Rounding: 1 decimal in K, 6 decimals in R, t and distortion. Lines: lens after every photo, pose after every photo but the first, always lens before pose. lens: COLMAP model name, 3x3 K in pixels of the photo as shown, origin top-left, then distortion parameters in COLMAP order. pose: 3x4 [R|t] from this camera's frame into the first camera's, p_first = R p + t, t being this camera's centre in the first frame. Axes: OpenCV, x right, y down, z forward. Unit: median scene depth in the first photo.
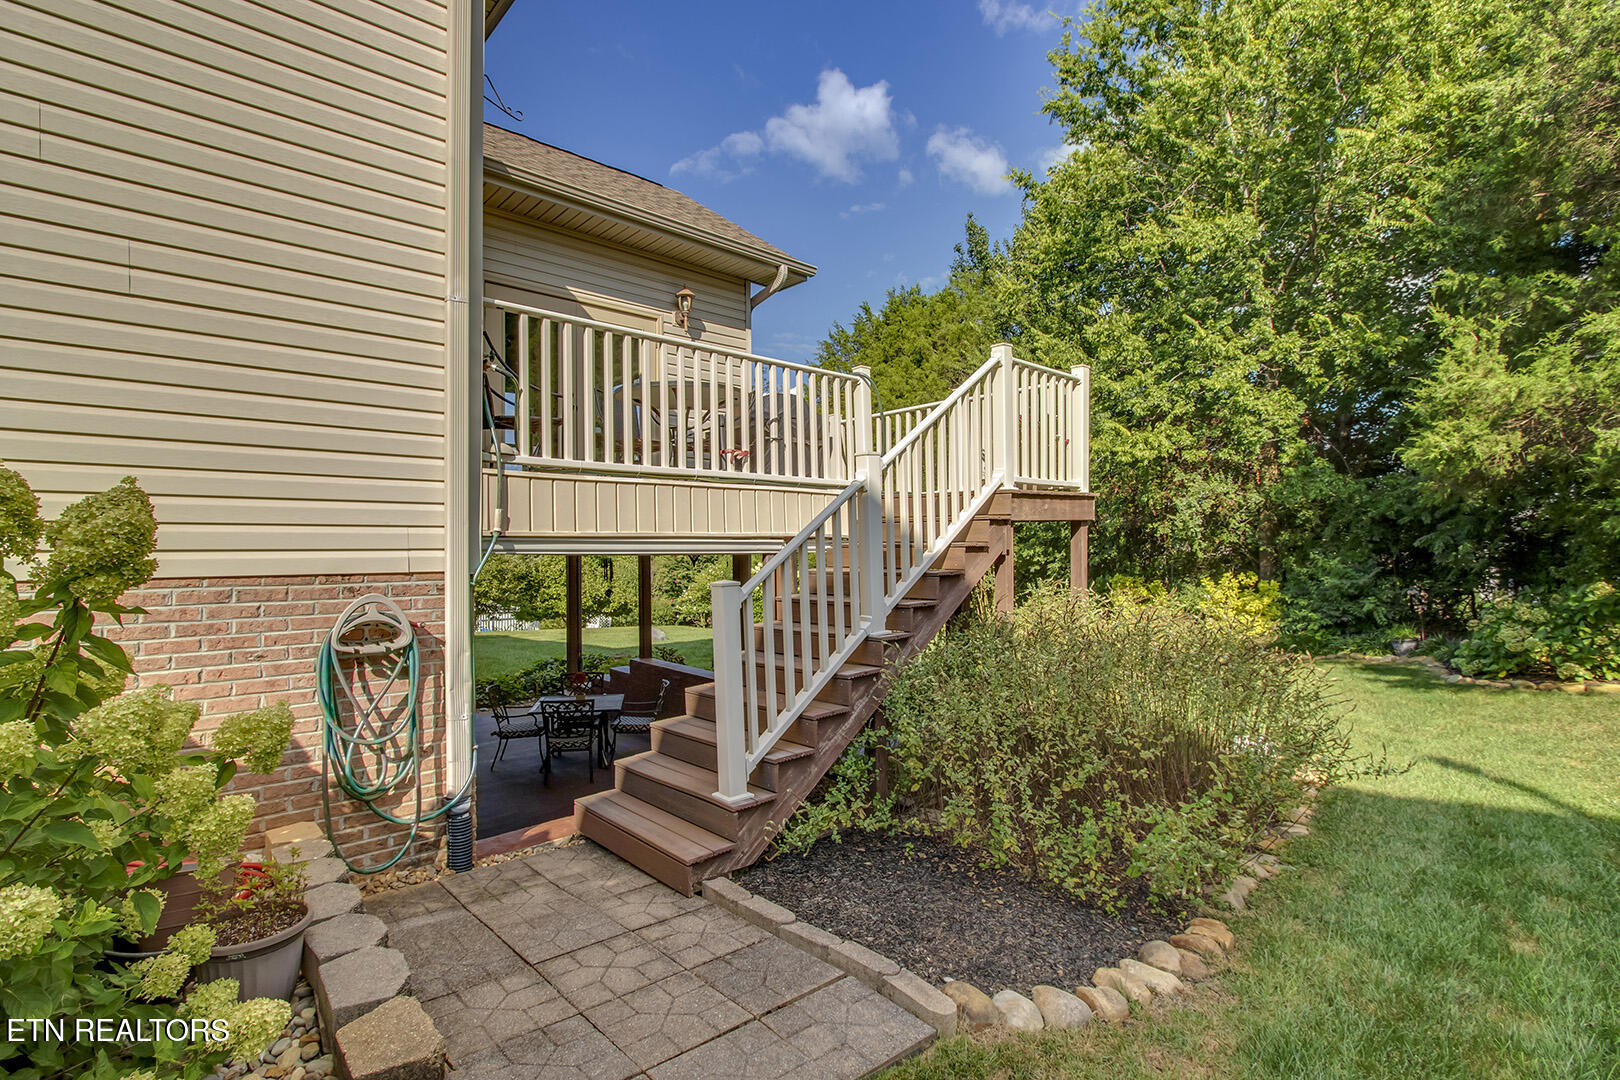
lens RADIAL K [[794.2, 0, 810.0], [0, 794.2, 540.0], [0, 0, 1]] dist [-0.002515, -0.000226]
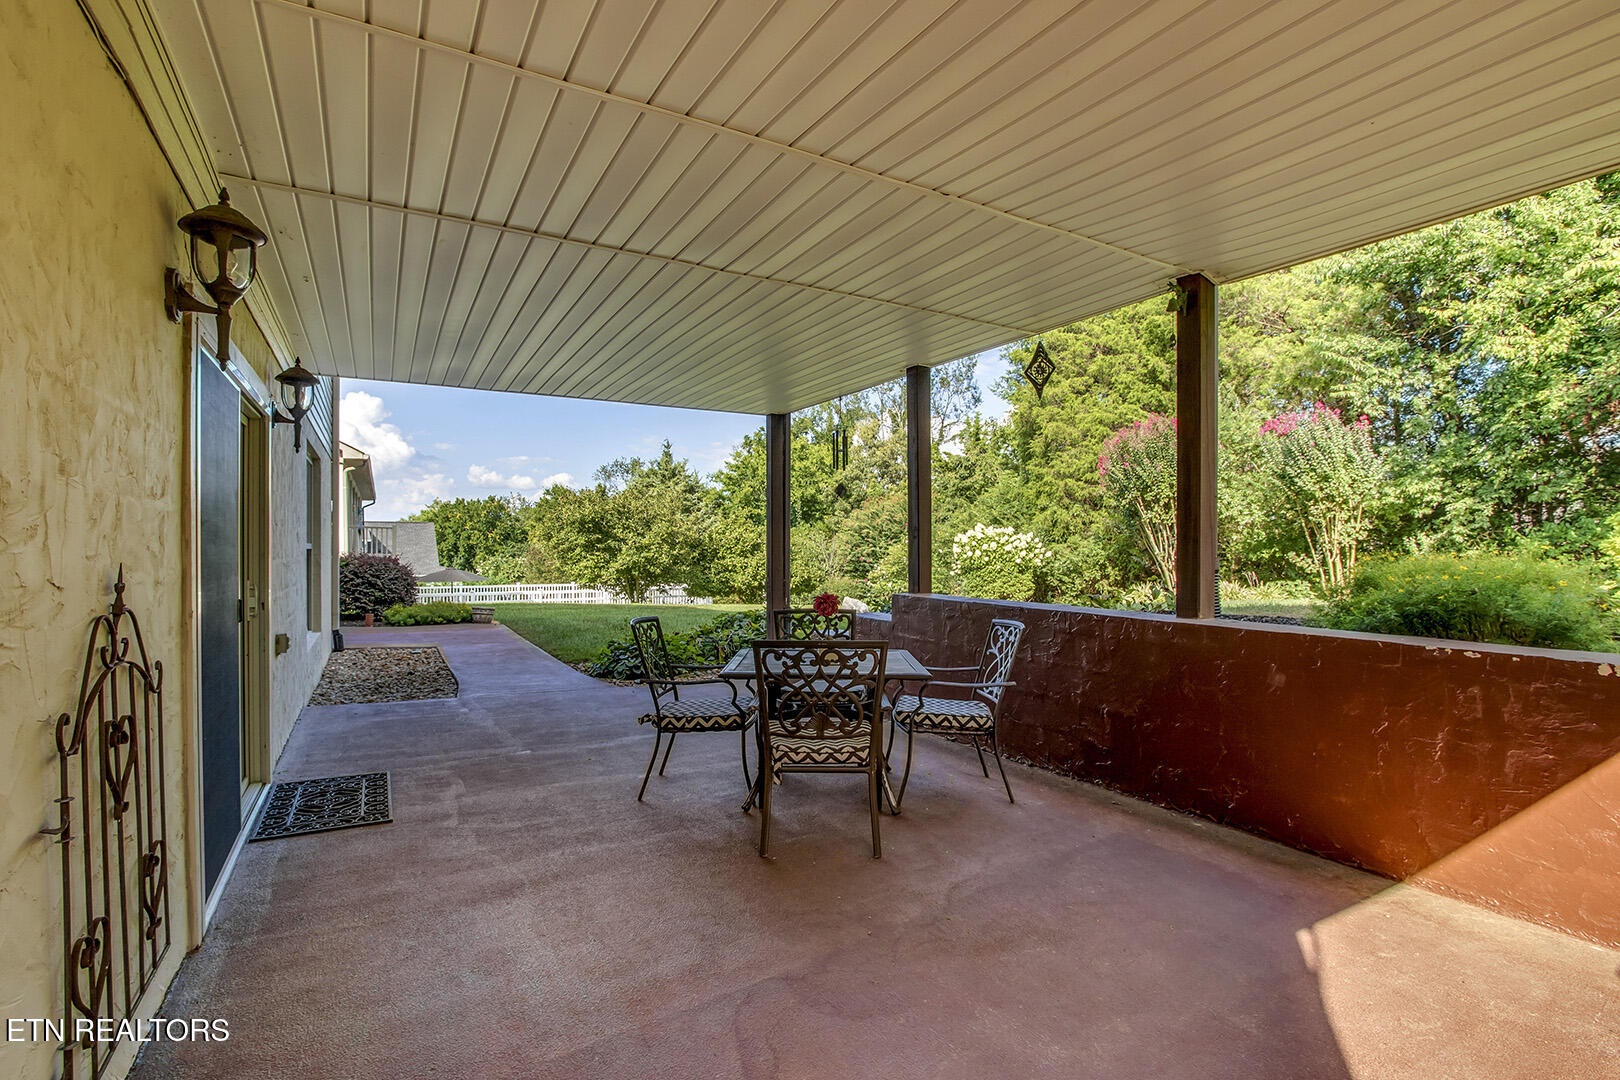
lens RADIAL K [[794.2, 0, 810.0], [0, 794.2, 540.0], [0, 0, 1]] dist [-0.002515, -0.000226]
pose [[0.979791, -0.000055, -0.200024, -0.214482], [0.000029, 1.000000, -0.000135, 0.140747], [0.200024, 0.000126, 0.979791, 0.572114]]
